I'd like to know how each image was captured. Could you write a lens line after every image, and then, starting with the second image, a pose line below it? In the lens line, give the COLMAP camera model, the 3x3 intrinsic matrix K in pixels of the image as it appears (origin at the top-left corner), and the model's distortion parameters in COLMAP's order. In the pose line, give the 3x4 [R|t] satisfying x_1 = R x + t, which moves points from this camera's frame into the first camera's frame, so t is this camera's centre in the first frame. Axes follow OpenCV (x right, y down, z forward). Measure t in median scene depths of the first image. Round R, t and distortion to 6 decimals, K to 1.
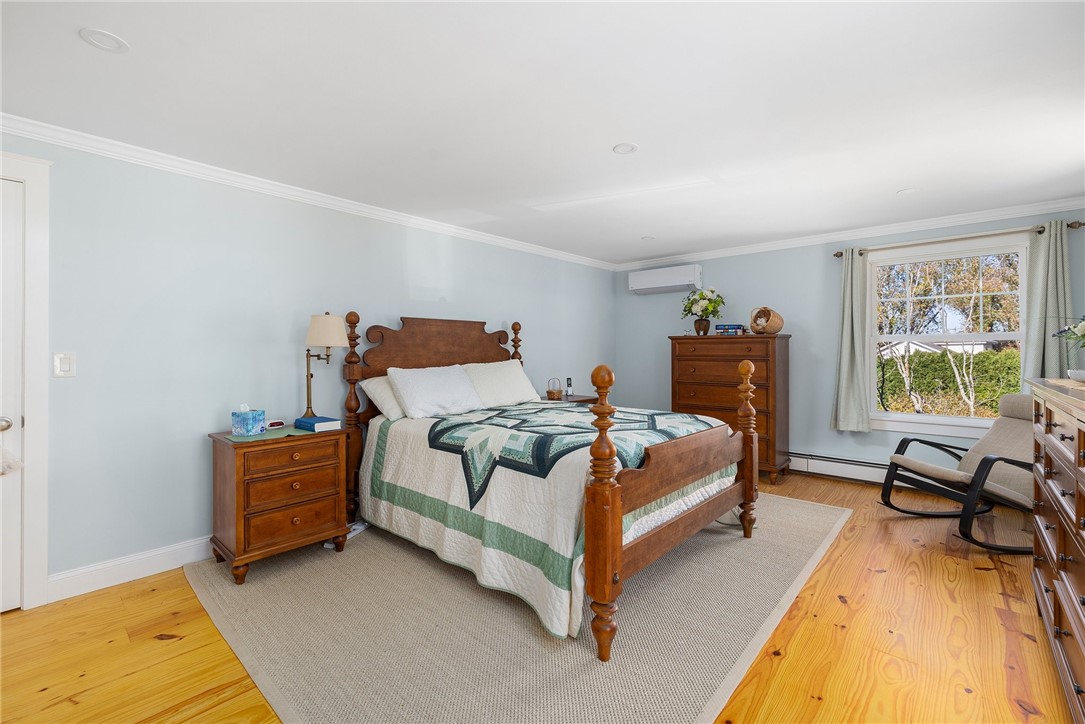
lens RADIAL K [[460.1, 0, 546.1], [0, 460.1, 353.5], [0, 0, 1]] dist [0.000505, 0.000576]
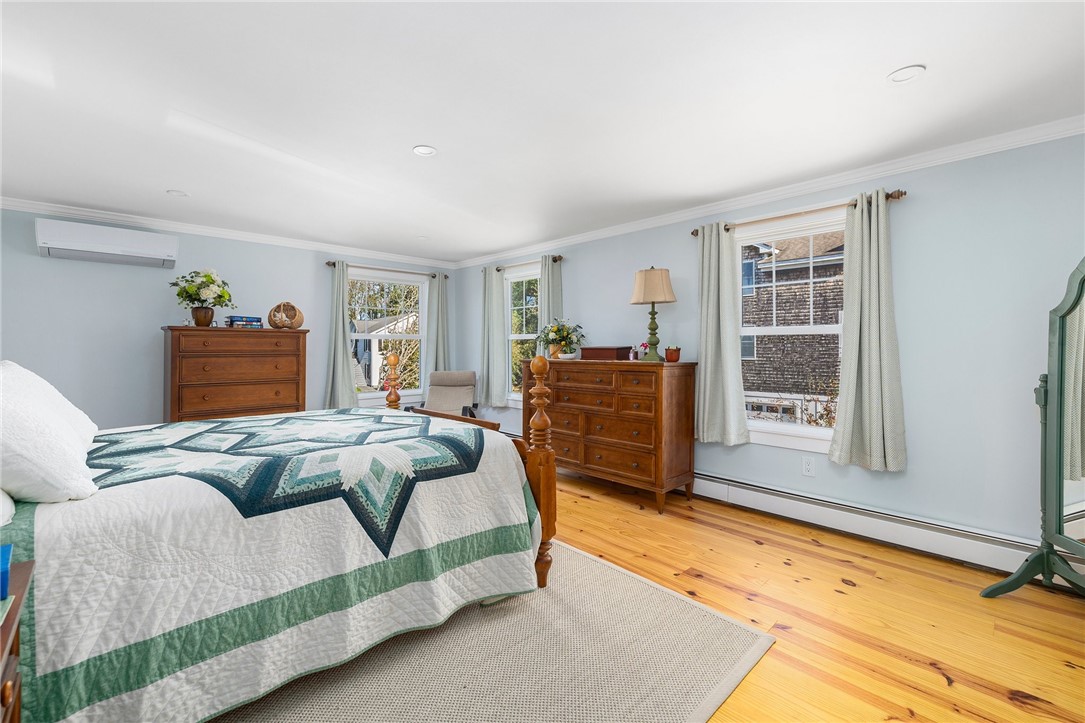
lens RADIAL K [[460.1, 0, 527.7], [0, 460.1, 344.2], [0, 0, 1]] dist [0.000505, 0.000576]
pose [[0.105952, 0.005993, 0.994353, -0.697532], [0.004431, 0.999969, -0.006499, -0.000196], [-0.994361, 0.005095, 0.105922, 0.544760]]
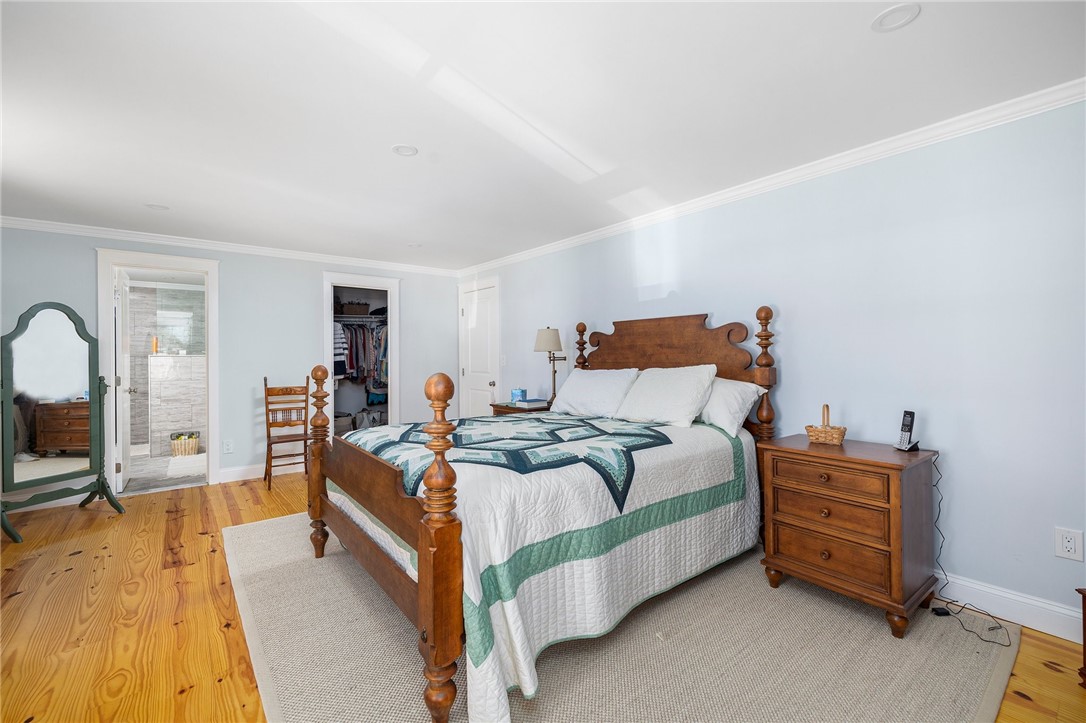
lens RADIAL K [[460.5, 0, 542.8], [0, 460.5, 360.0], [0, 0, 1]] dist [0.000505, 0.000576]
pose [[-0.168802, 0.015448, -0.985529, 0.910639], [0.005470, 0.999876, 0.014736, -0.008606], [0.985635, -0.002904, -0.168865, 1.206457]]
